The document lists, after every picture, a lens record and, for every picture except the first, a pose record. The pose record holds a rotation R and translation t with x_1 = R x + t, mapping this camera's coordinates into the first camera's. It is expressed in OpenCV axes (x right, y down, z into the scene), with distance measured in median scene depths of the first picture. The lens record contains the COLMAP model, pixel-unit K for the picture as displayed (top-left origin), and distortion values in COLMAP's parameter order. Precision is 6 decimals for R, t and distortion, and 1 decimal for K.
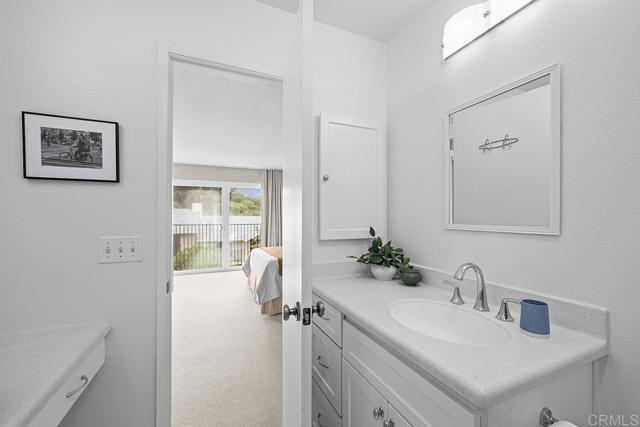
lens RADIAL K [[253.2, 0, 318.7], [0, 253.2, 219.1], [0, 0, 1]] dist [0.001970, 0.000075]
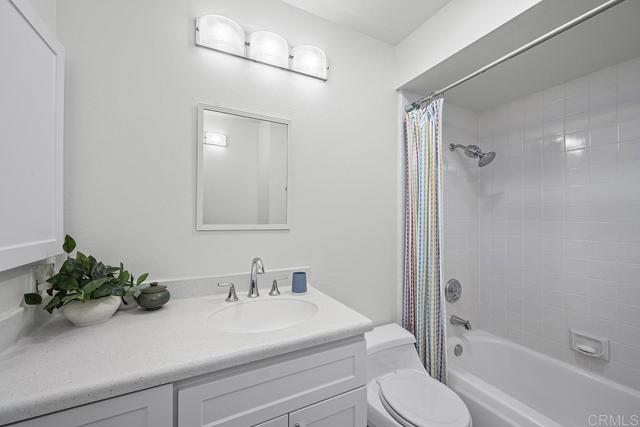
lens RADIAL K [[253.2, 0, 316.4], [0, 253.2, 213.8], [0, 0, 1]] dist [0.001970, 0.000075]
pose [[-0.028643, 0.004739, 0.999578, -0.448086], [-0.005114, 0.999975, -0.004887, -0.019106], [-0.999577, -0.005252, -0.028618, 0.626462]]
